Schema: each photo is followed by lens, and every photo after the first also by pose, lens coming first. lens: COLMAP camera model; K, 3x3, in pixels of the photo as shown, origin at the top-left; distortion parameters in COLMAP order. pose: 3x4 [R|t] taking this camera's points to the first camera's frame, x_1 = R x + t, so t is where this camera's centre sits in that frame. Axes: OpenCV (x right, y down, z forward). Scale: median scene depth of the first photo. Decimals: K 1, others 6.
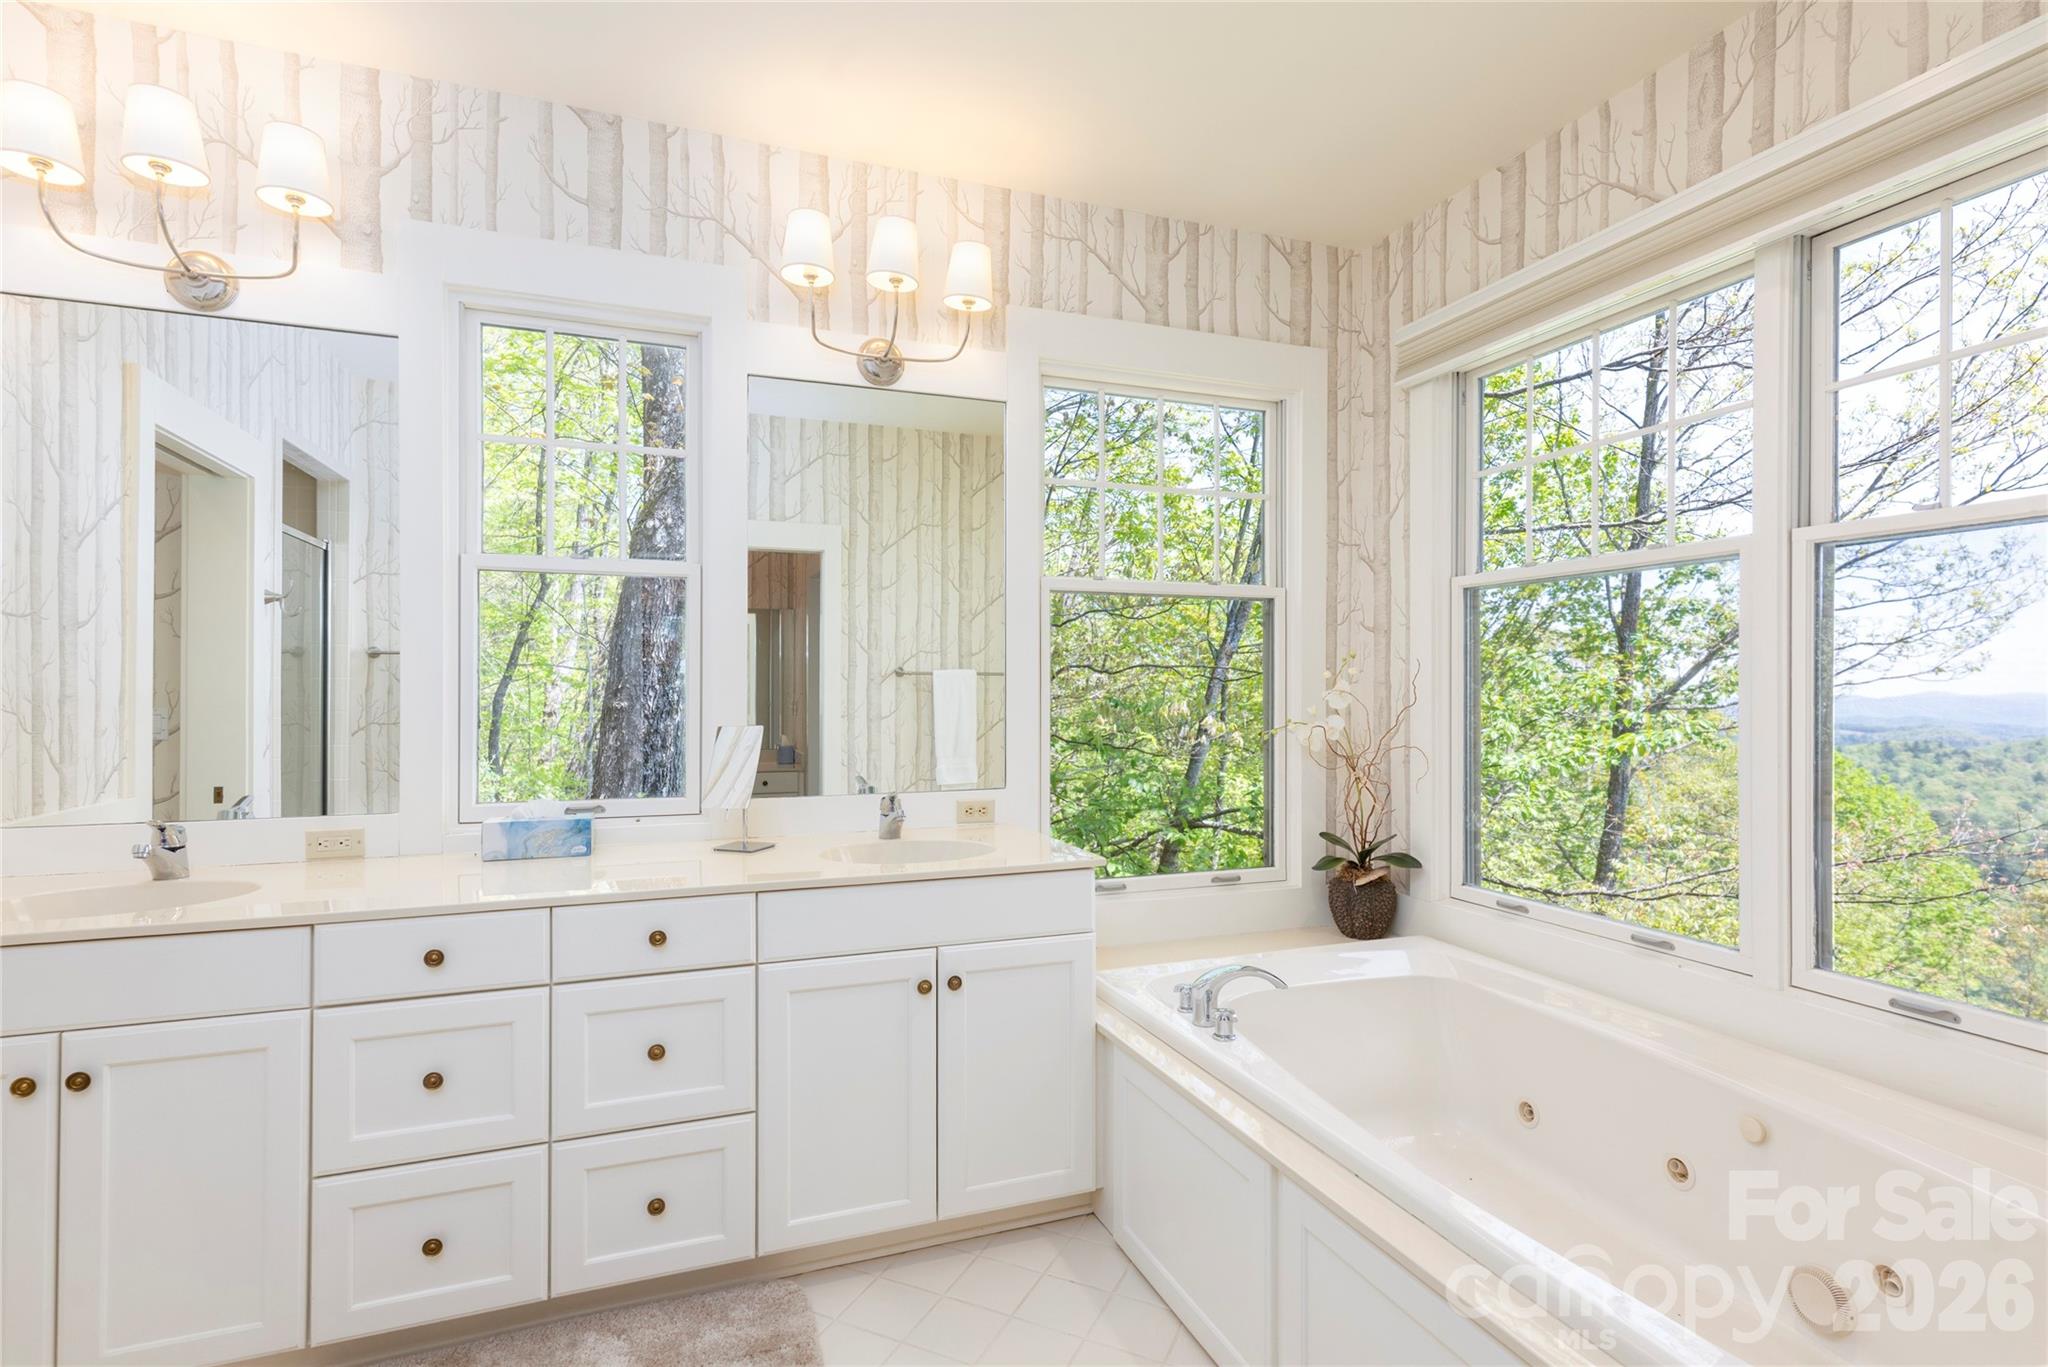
lens RADIAL K [[980.8, 0, 1008.9], [0, 980.8, 685.0], [0, 0, 1]] dist [-0.000607, 0.004691]
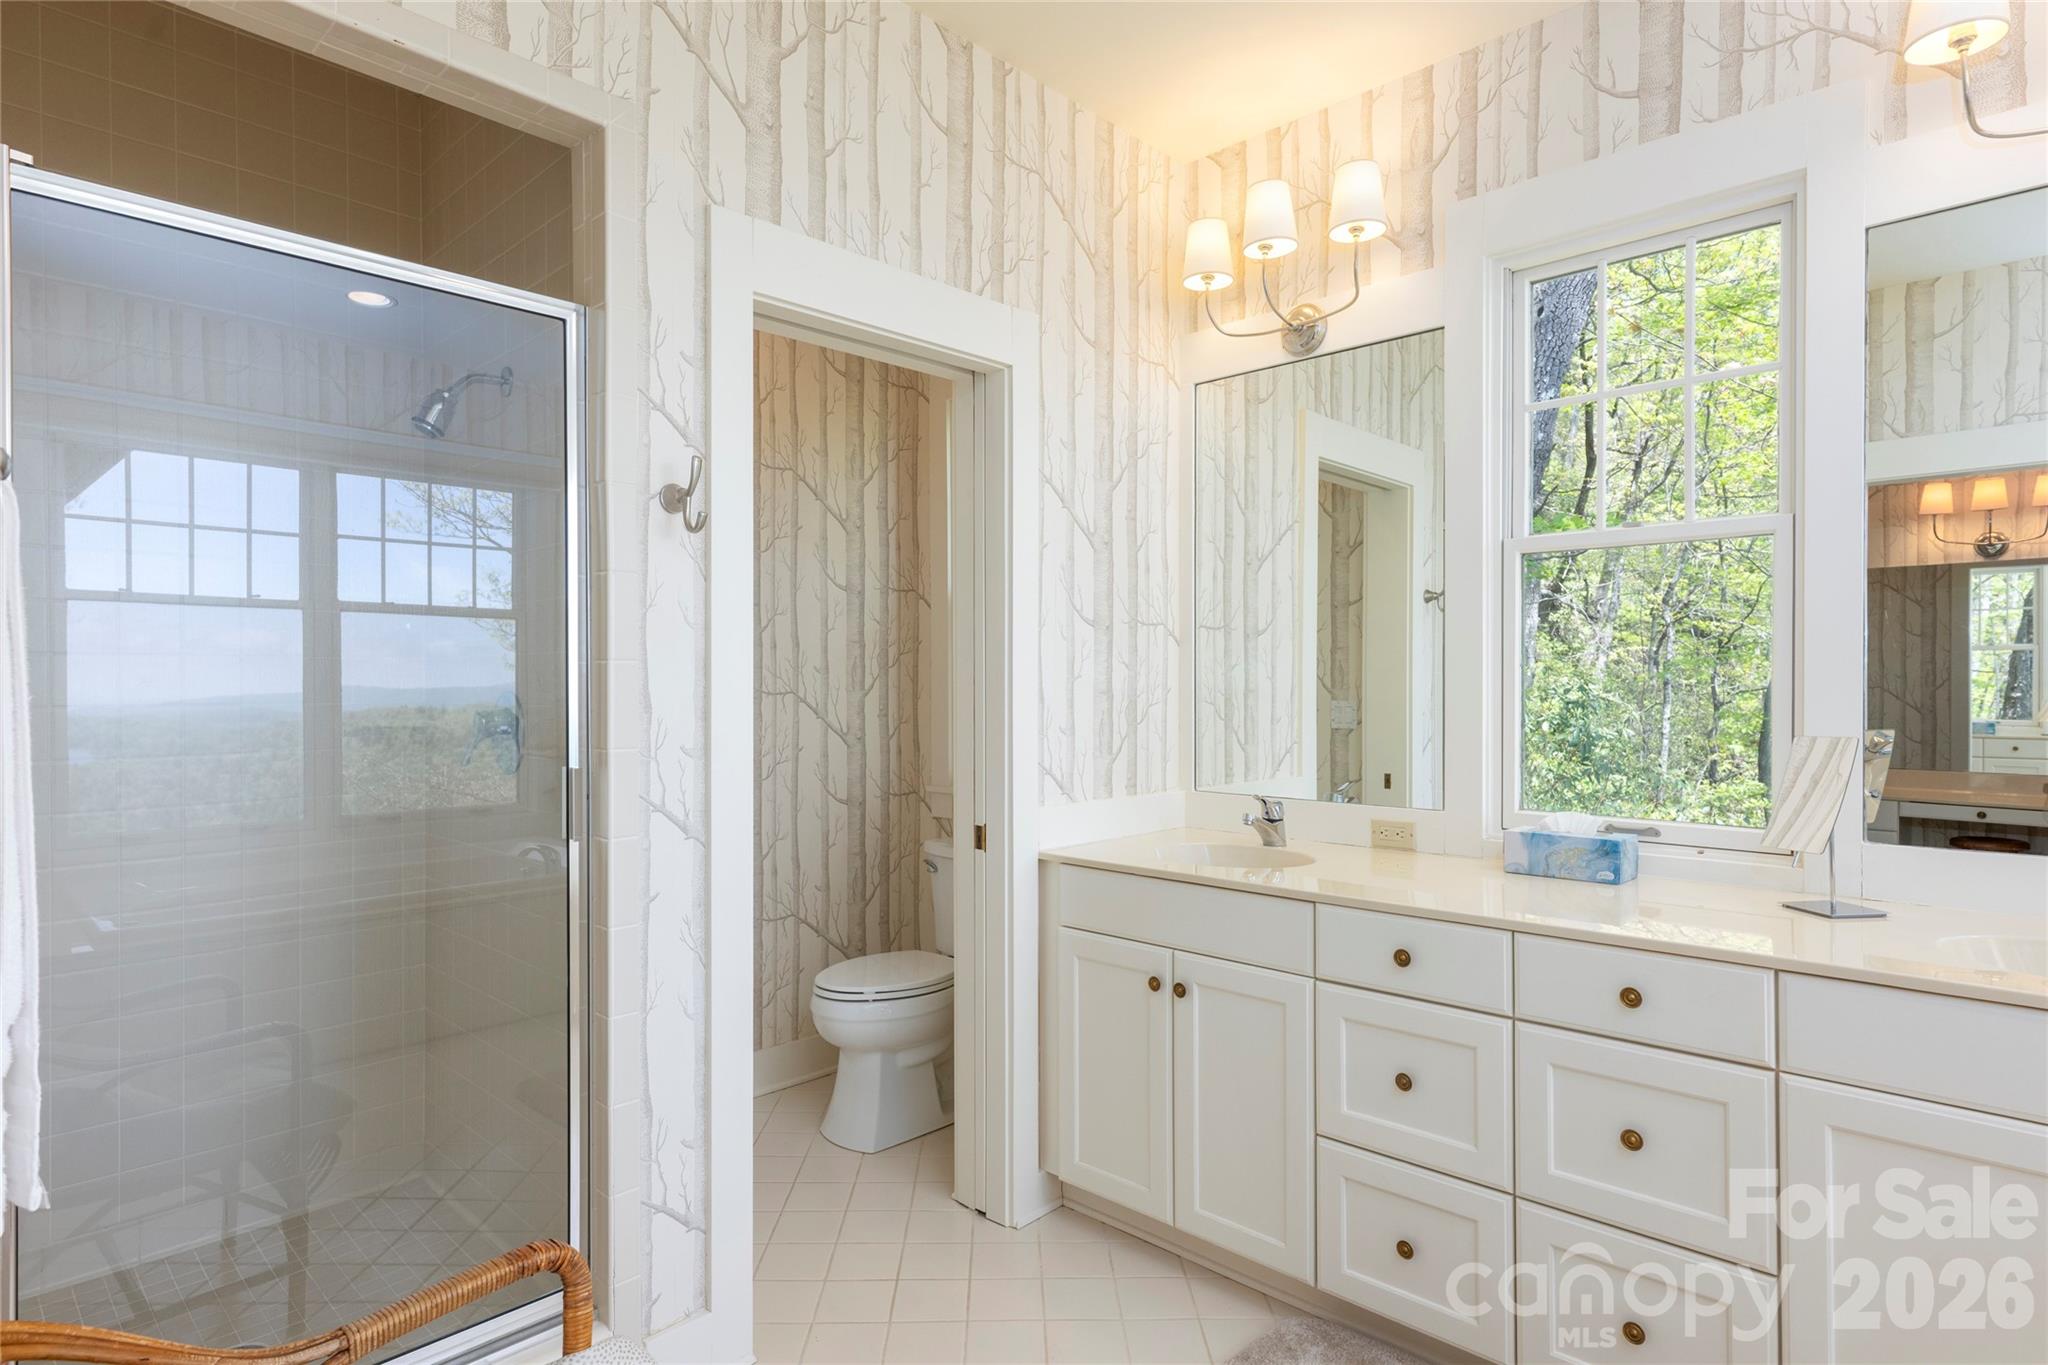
lens RADIAL K [[1134.3, 0, 1022.0], [0, 1134.3, 675.6], [0, 0, 1]] dist [0.005750, 0.004617]
pose [[0.420645, -0.008259, -0.907188, 0.233397], [0.009006, 0.999947, -0.004927, -0.003482], [0.907180, -0.006098, 0.420698, 0.135360]]
